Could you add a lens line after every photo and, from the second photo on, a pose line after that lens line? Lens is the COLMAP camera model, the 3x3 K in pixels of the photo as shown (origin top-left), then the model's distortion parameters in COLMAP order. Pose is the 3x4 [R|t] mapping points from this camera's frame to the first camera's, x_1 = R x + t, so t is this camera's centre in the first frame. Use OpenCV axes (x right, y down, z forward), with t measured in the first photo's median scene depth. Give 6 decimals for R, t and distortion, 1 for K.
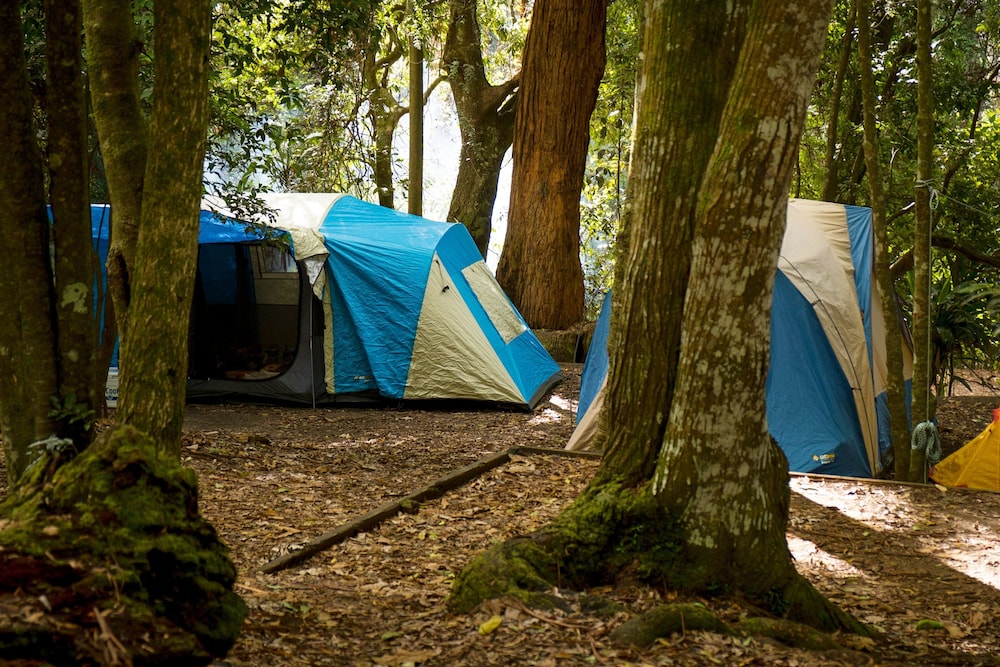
lens RADIAL K [[2539.2, 0, 500.0], [0, 2539.2, 333.5], [0, 0, 1]] dist [-0.141605, -0.366289]
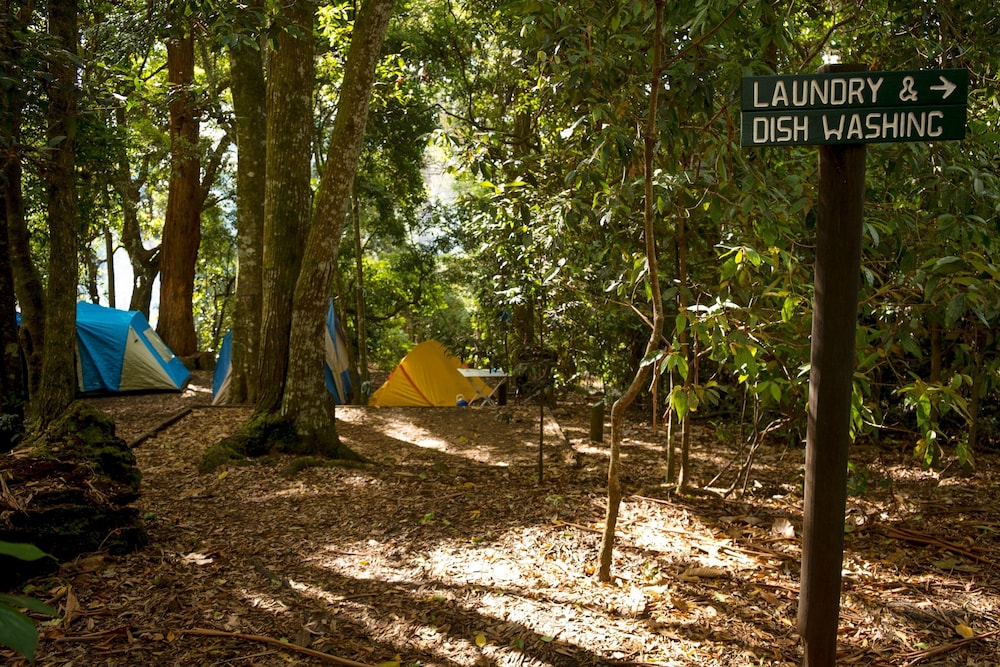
lens RADIAL K [[2539.2, 0, 500.0], [0, 2539.2, 333.5], [0, 0, 1]] dist [-0.141605, -0.366289]
pose [[0.759786, -0.037199, 0.649109, -1.351348], [0.068643, 0.997372, -0.023190, 0.054810], [-0.646540, 0.062177, 0.760342, -0.994252]]
